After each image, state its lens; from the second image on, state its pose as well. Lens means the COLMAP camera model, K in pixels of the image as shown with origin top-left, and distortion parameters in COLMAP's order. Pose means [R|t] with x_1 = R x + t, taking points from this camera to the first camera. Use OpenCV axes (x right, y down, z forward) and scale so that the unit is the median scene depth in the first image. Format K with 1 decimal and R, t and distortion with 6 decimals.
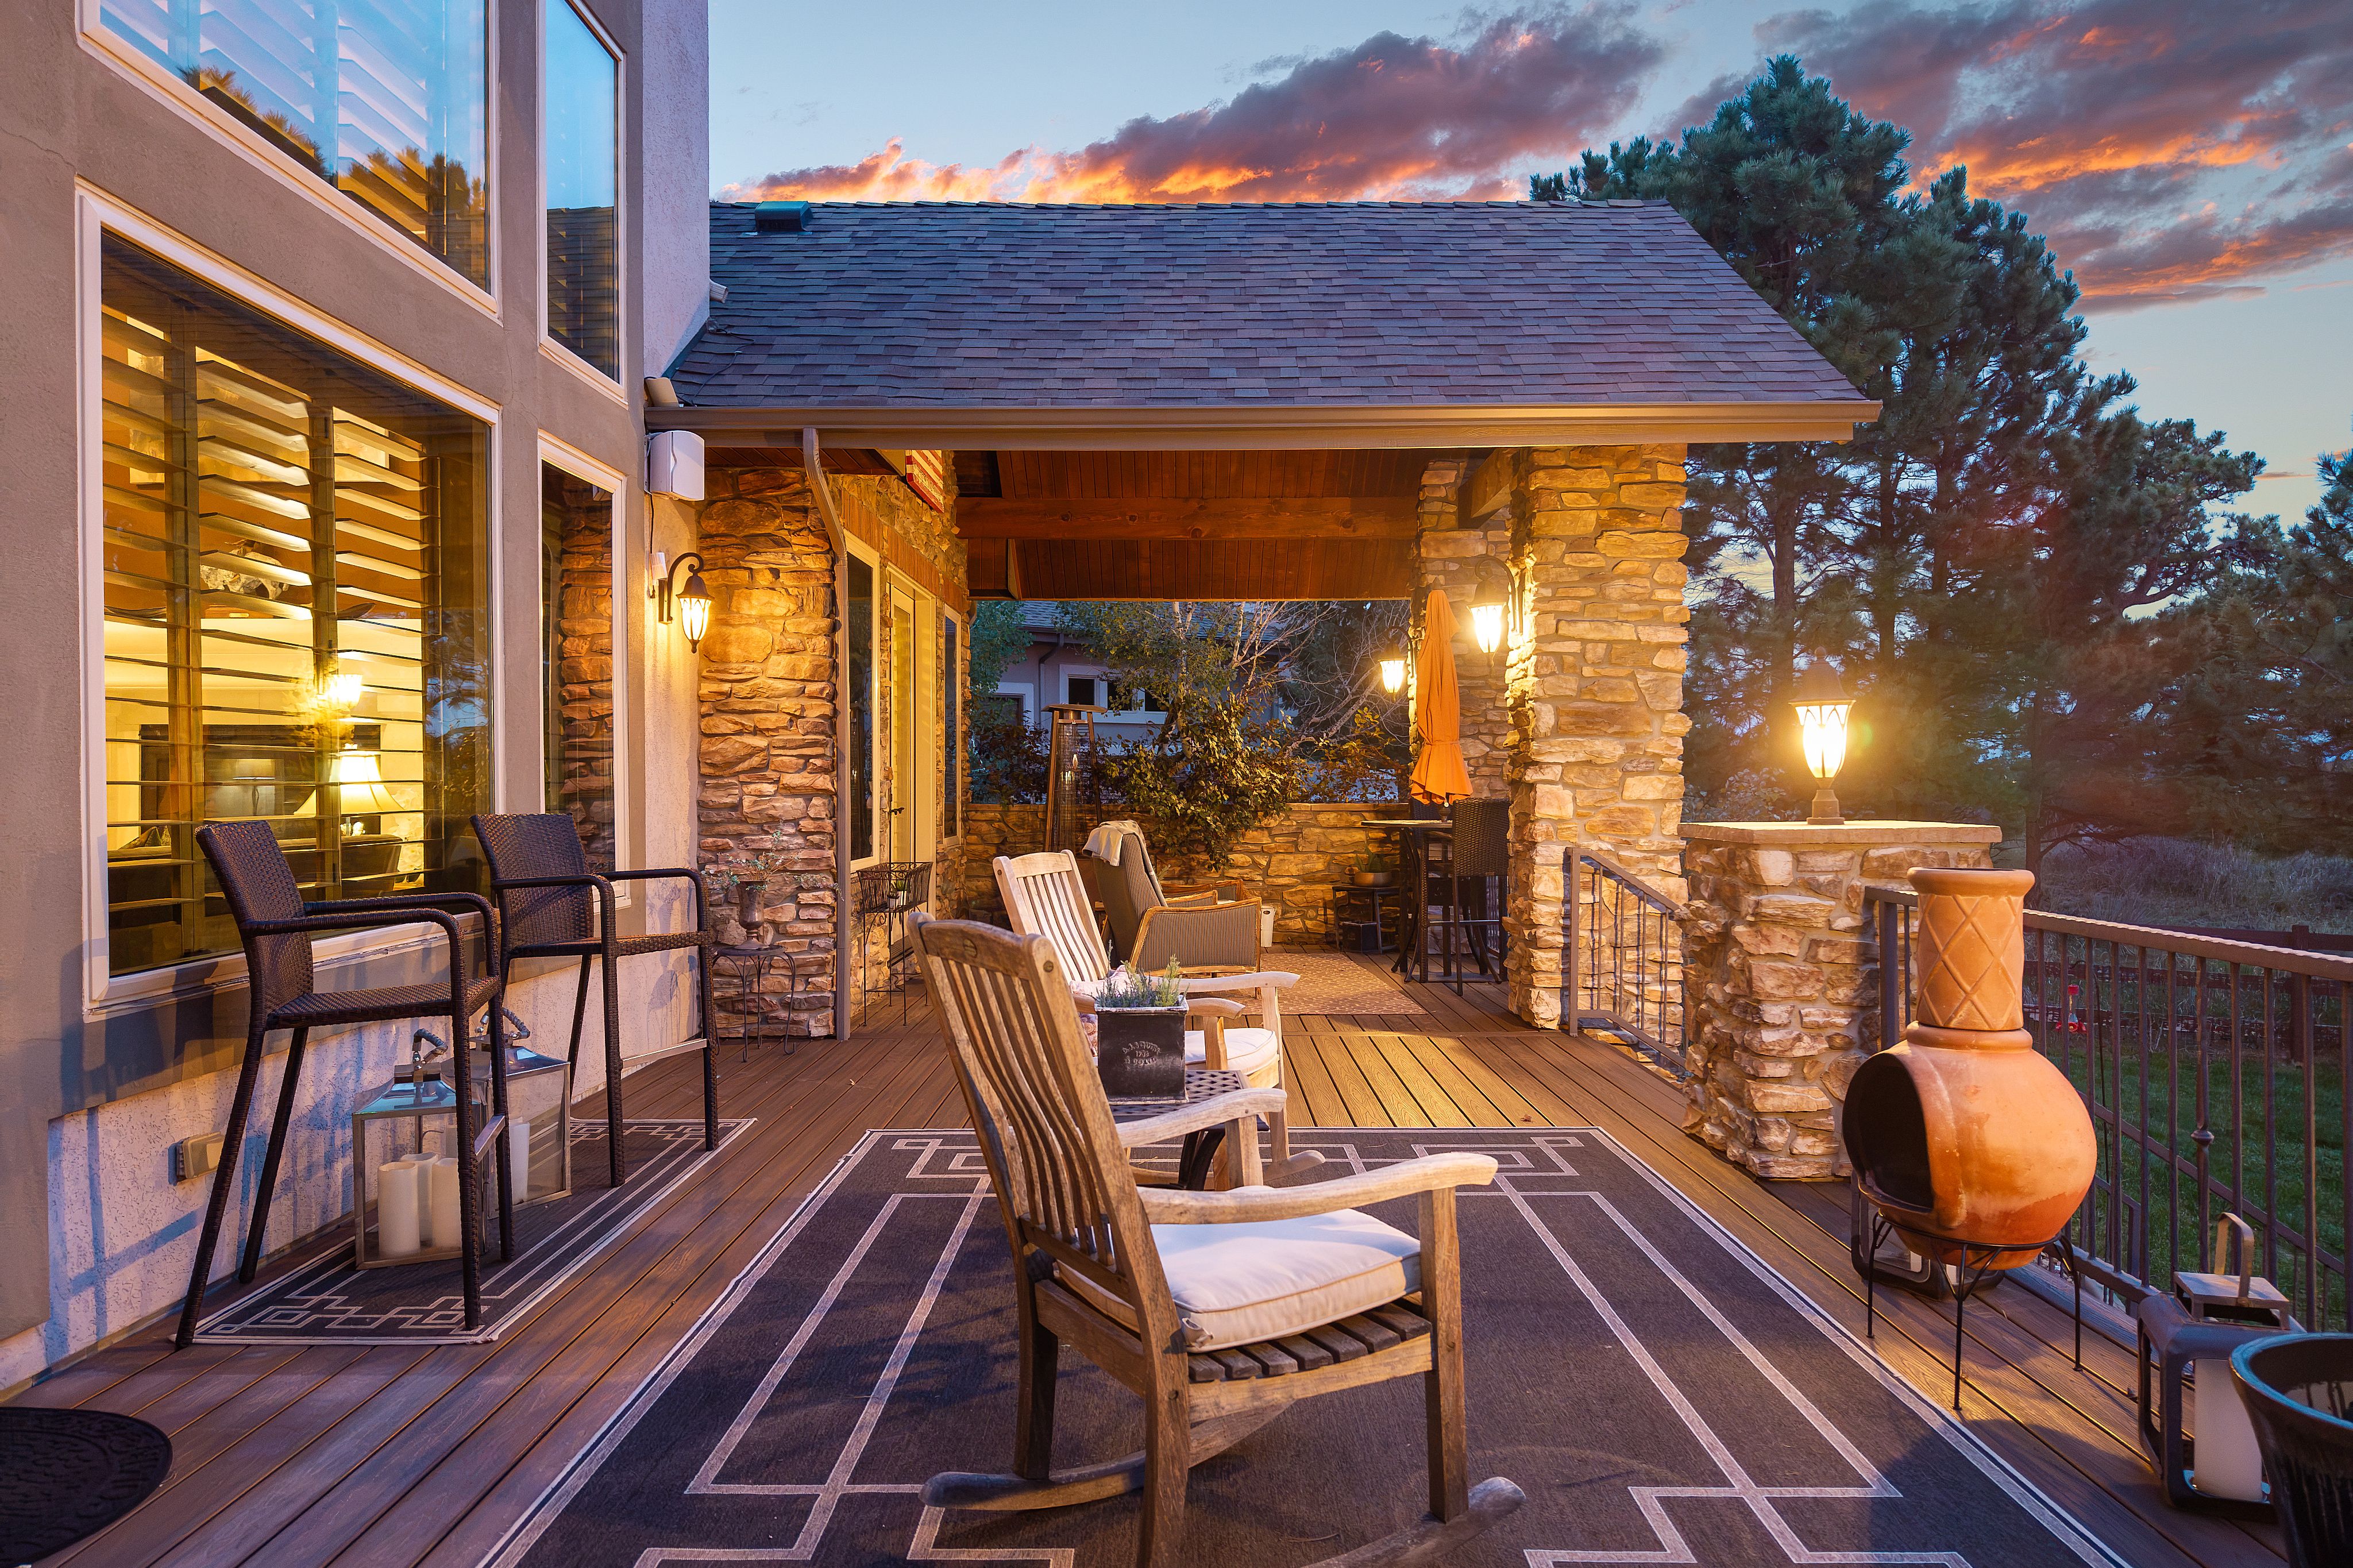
lens RADIAL K [[1568.6, 0, 1167.8], [0, 1568.6, 741.8], [0, 0, 1]] dist [0.095337, -0.113953]
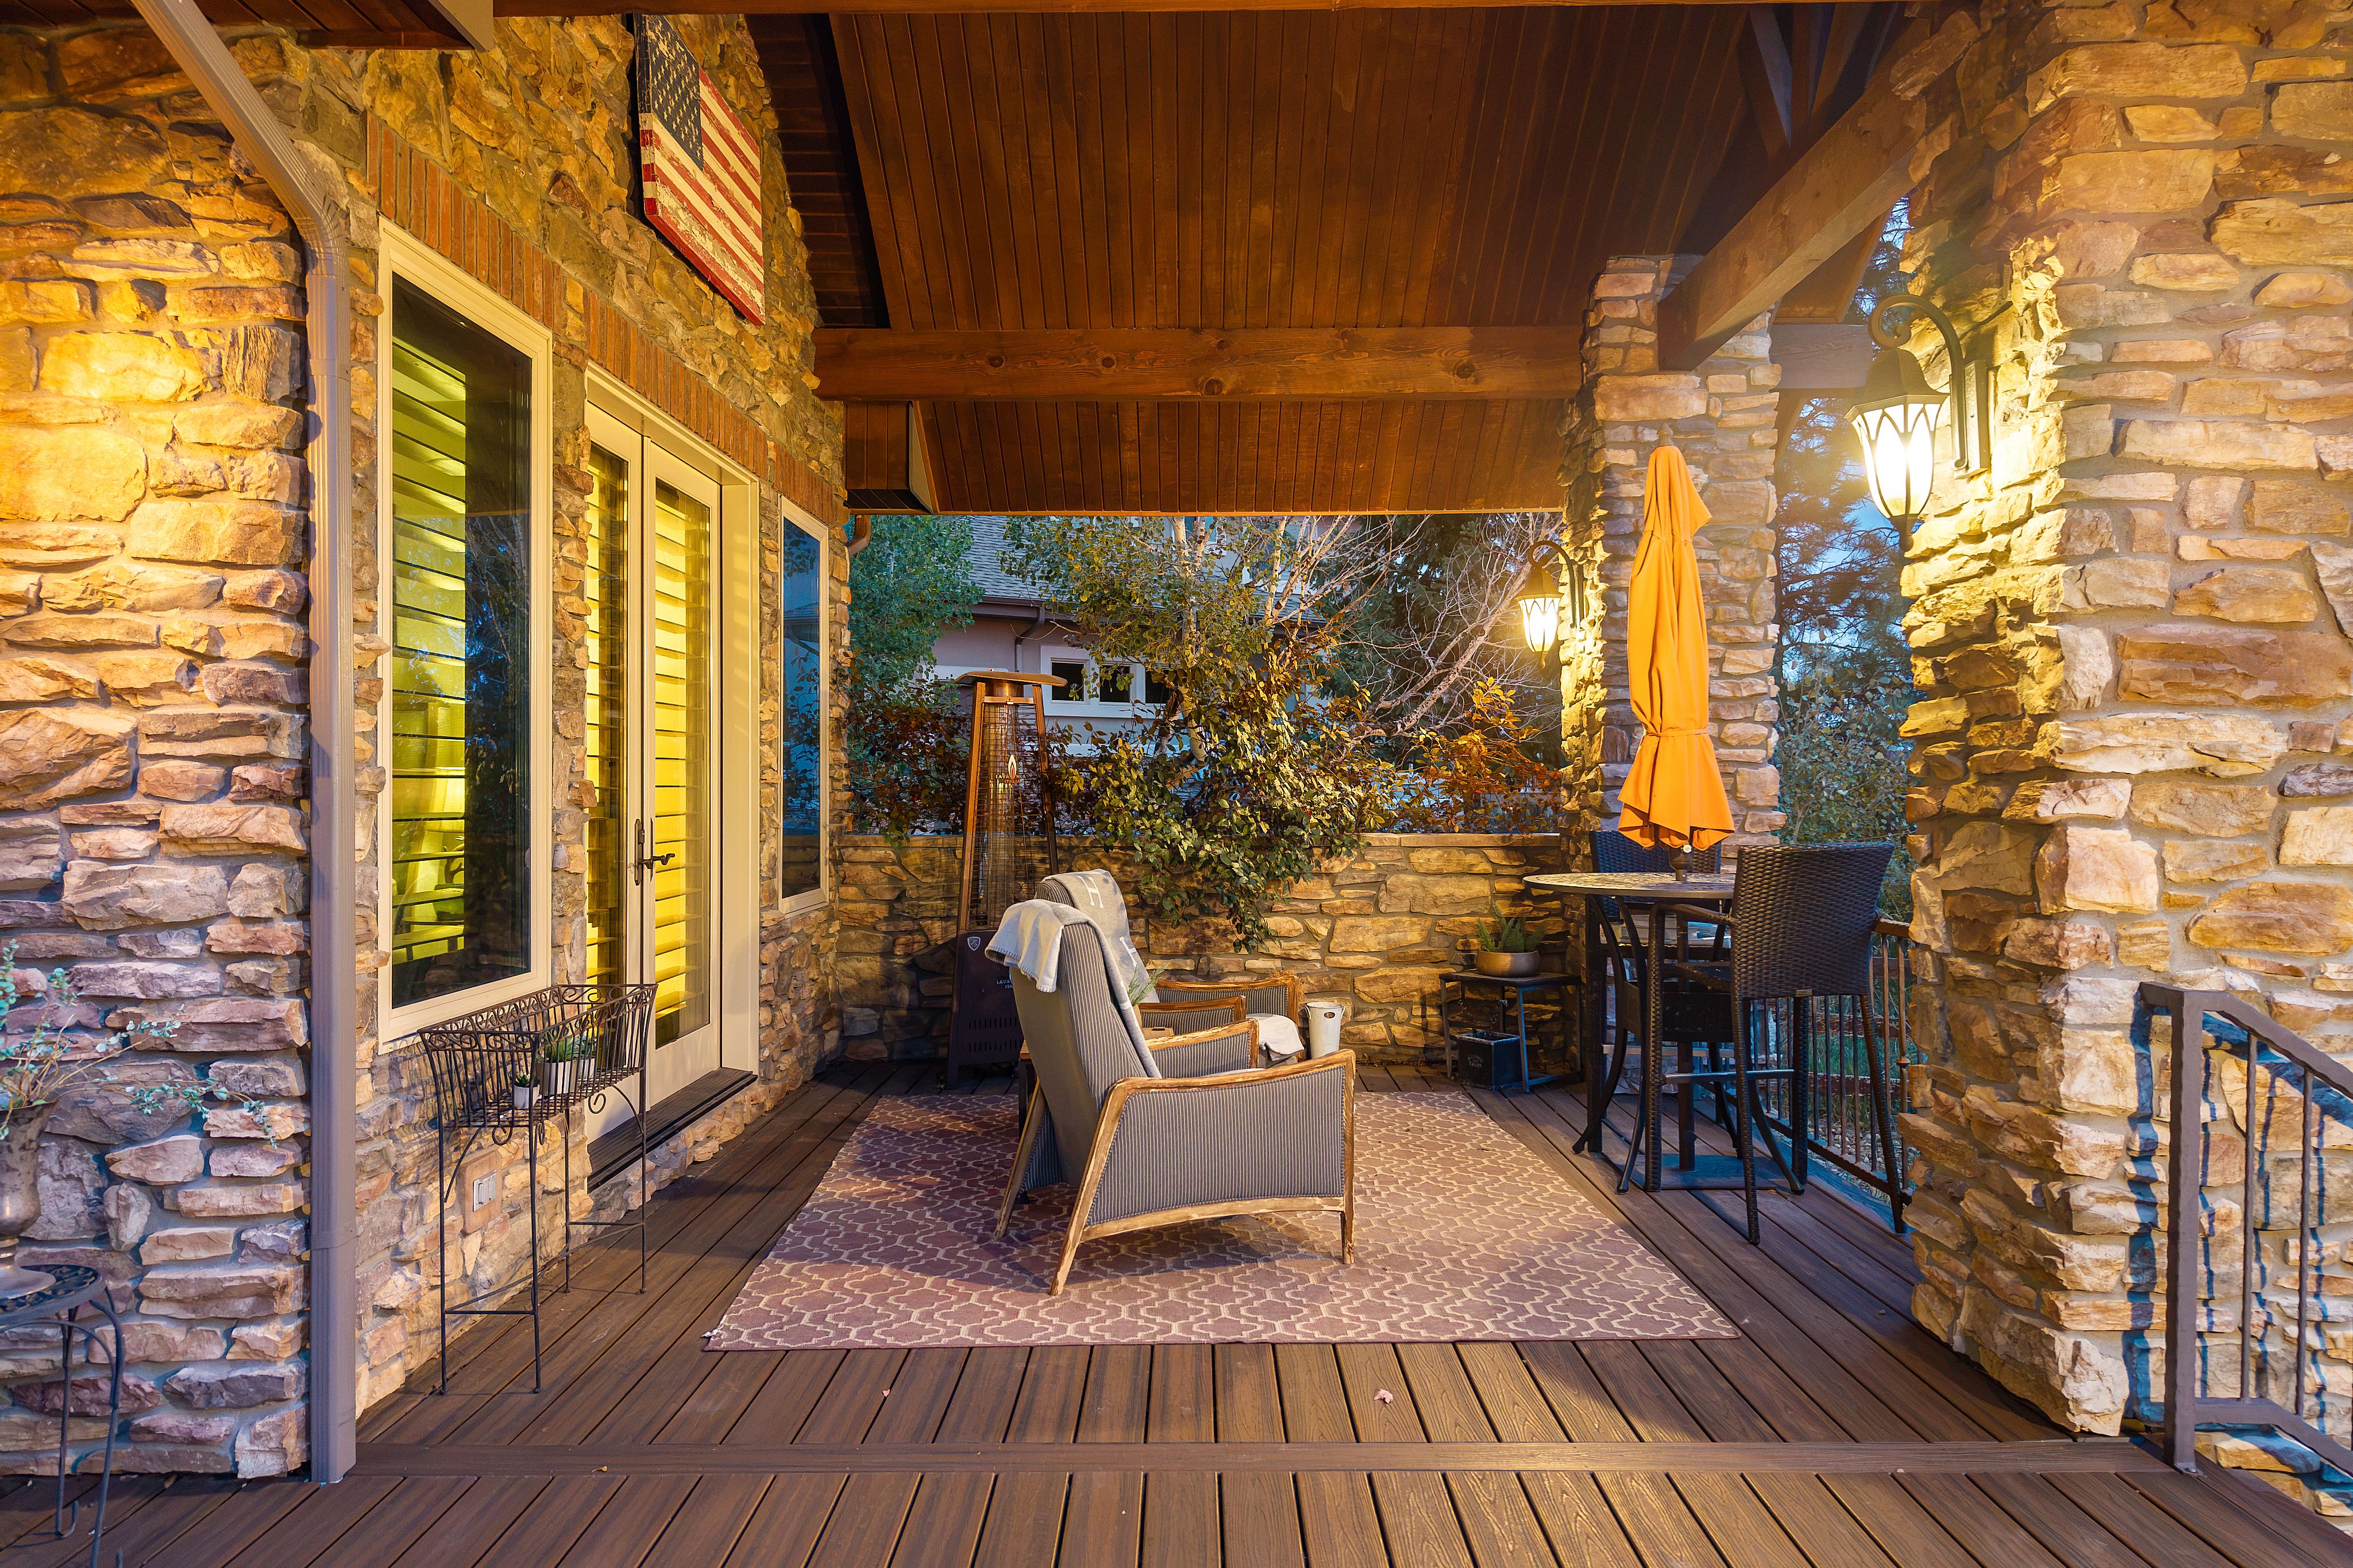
lens RADIAL K [[1568.6, 0, 1167.8], [0, 1568.6, 741.8], [0, 0, 1]] dist [0.095337, -0.113953]
pose [[0.999984, -0.000931, -0.005515, 0.005821], [0.000926, 0.999999, -0.000787, 0.005258], [0.005516, 0.000782, 0.999984, 0.589150]]
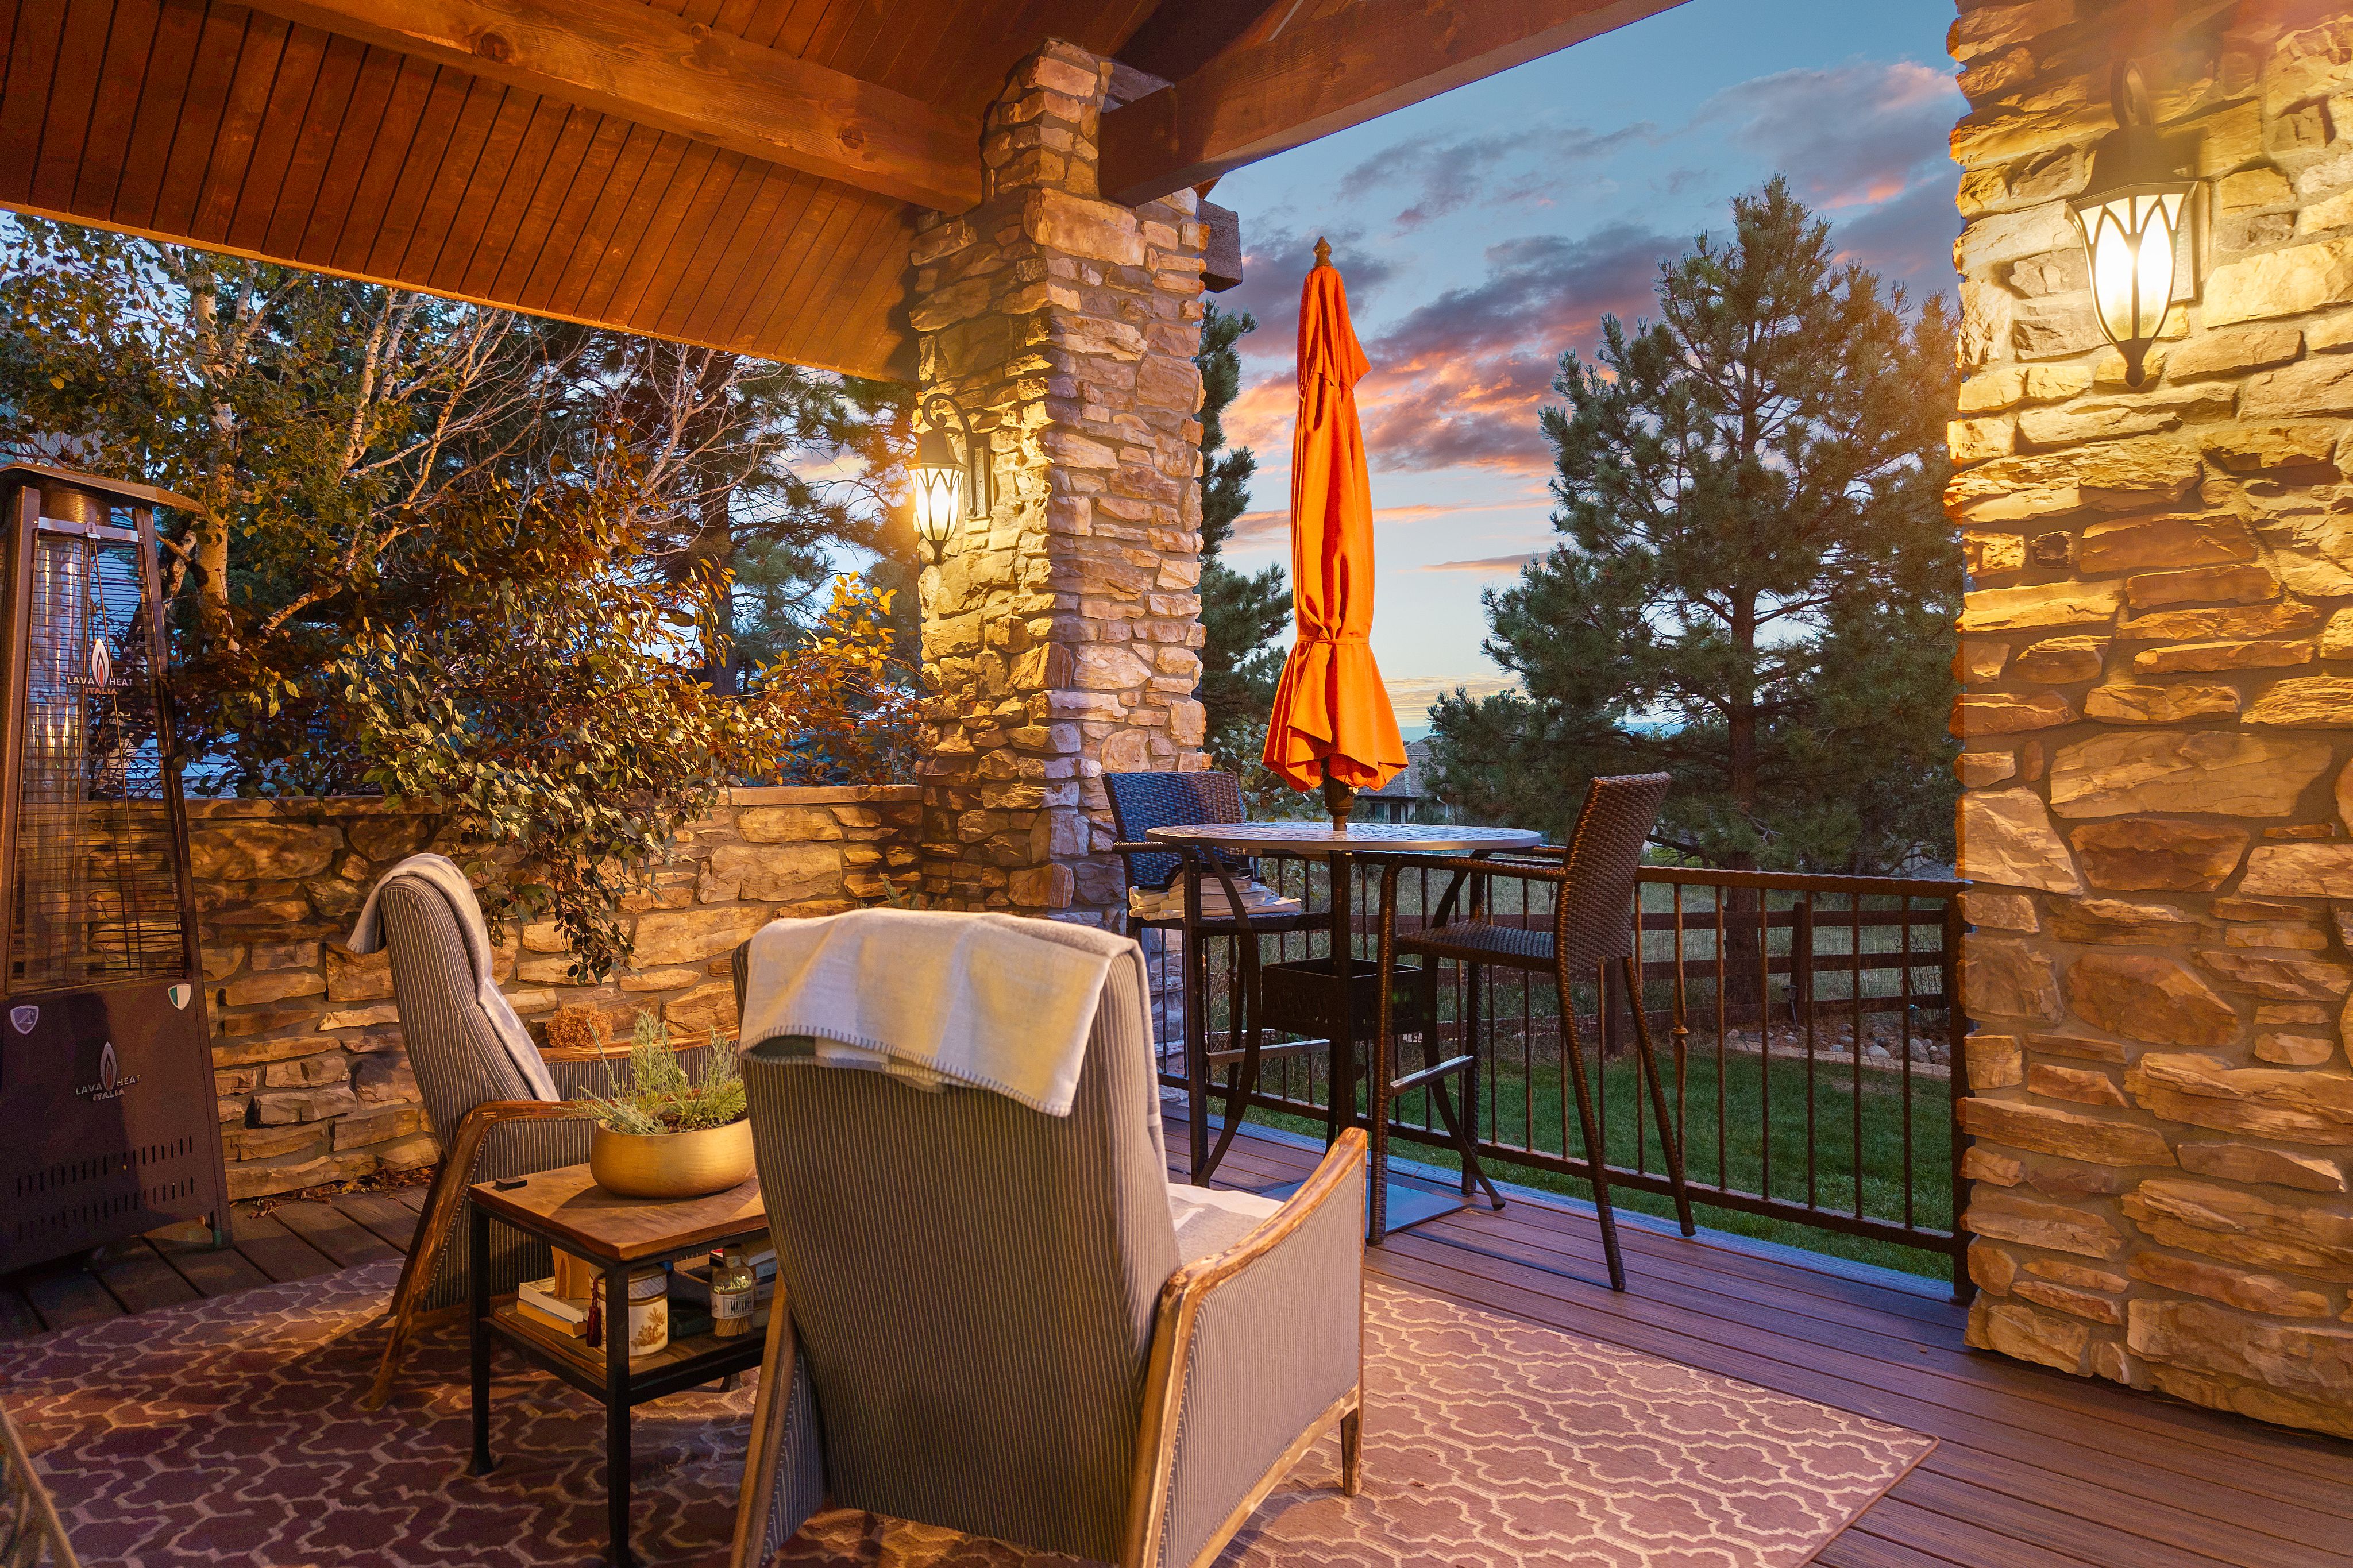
lens RADIAL K [[1568.6, 0, 1167.8], [0, 1568.6, 741.8], [0, 0, 1]] dist [0.095337, -0.113953]
pose [[0.711622, 0.008623, 0.702509, -0.190227], [-0.020502, 0.999754, 0.008497, 0.031543], [-0.702263, -0.020450, 0.711624, 0.939486]]
